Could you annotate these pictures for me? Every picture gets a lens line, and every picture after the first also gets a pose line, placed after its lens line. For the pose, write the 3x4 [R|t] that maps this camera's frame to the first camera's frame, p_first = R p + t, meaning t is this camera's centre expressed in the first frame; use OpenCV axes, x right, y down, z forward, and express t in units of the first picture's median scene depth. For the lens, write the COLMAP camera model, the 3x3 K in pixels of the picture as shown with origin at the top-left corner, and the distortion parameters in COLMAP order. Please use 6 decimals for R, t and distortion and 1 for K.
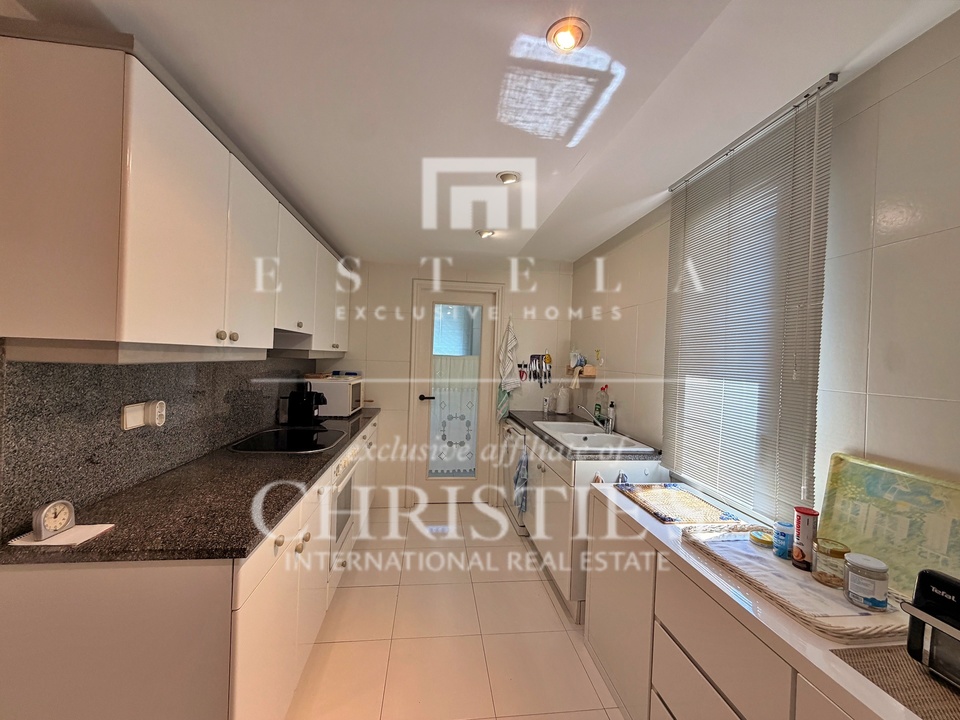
lens RADIAL K [[382.6, 0, 482.8], [0, 382.6, 360.7], [0, 0, 1]] dist [-0.002037, 0.001006]
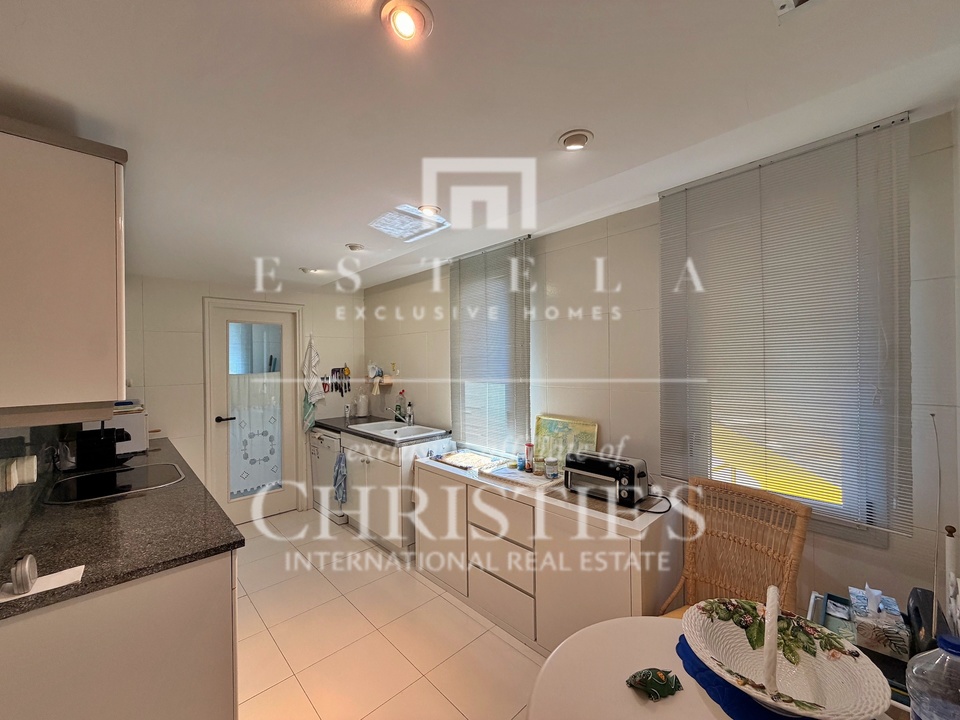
lens RADIAL K [[382.6, 0, 485.5], [0, 382.6, 358.7], [0, 0, 1]] dist [-0.002037, 0.001006]
pose [[0.791137, -0.043068, 0.610121, -0.359623], [0.044470, 0.998928, 0.012850, -0.068898], [-0.610021, 0.016966, 0.792204, -0.311042]]
